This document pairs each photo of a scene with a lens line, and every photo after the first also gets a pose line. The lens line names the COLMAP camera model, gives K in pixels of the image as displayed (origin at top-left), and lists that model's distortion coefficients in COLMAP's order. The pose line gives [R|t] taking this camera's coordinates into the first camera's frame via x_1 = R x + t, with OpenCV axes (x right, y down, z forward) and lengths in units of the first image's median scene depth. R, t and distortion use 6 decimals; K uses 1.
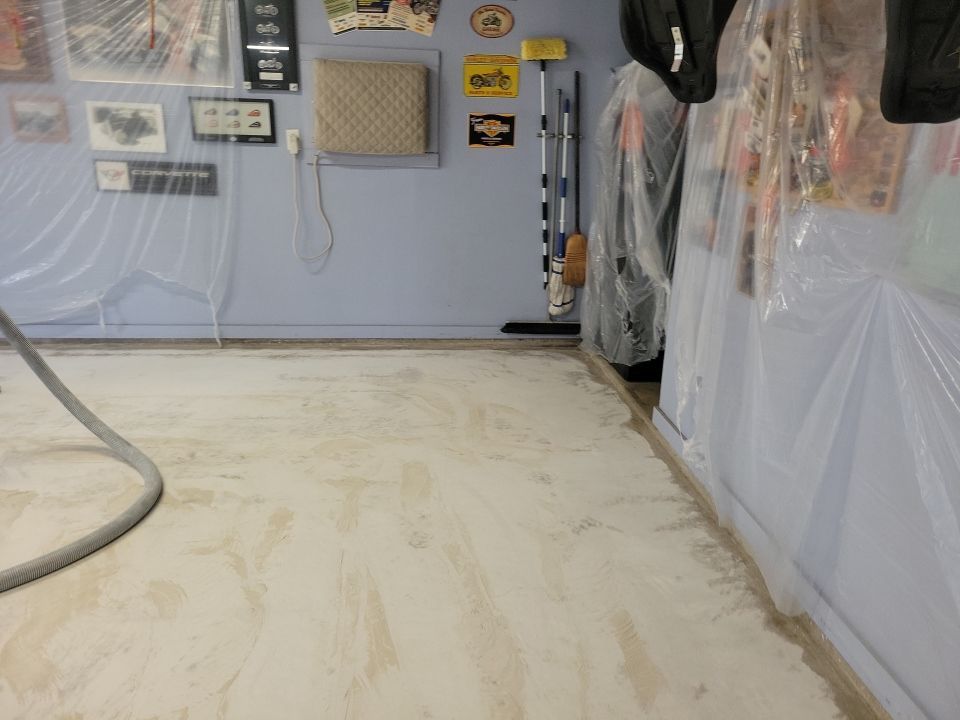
lens RADIAL K [[722.6, 0, 482.7], [0, 722.6, 362.7], [0, 0, 1]] dist [0.044550, -0.030645]
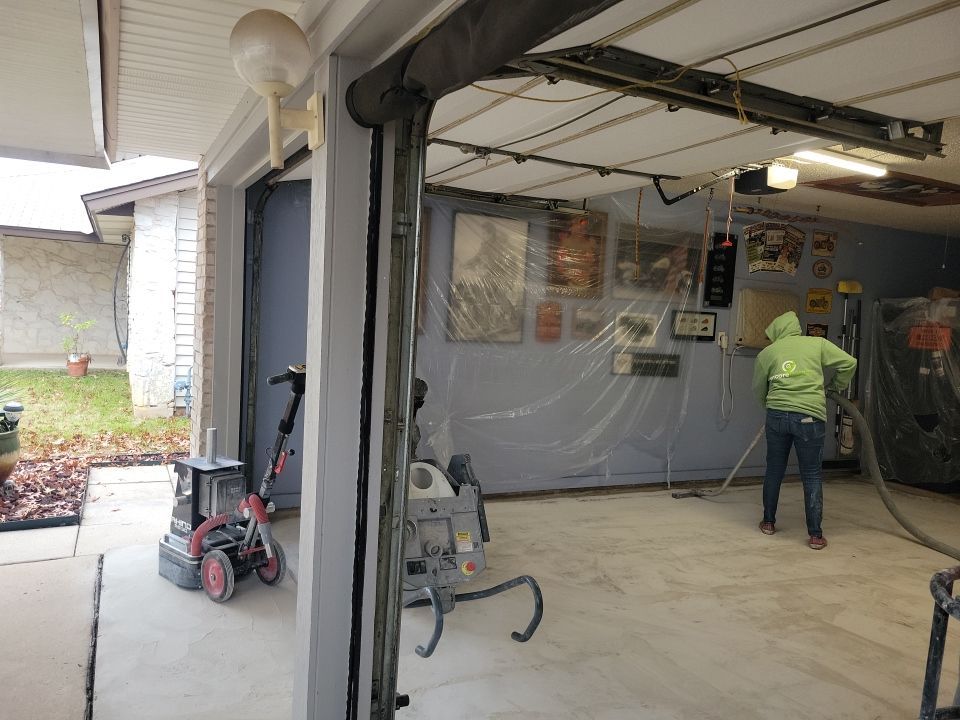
lens RADIAL K [[722.6, 0, 484.4], [0, 722.6, 366.8], [0, 0, 1]] dist [0.044550, -0.030645]
pose [[0.931861, 0.001099, 0.362813, -1.244017], [0.077749, 0.976159, -0.202652, 0.003330], [-0.354386, 0.217052, 0.909560, -0.134941]]
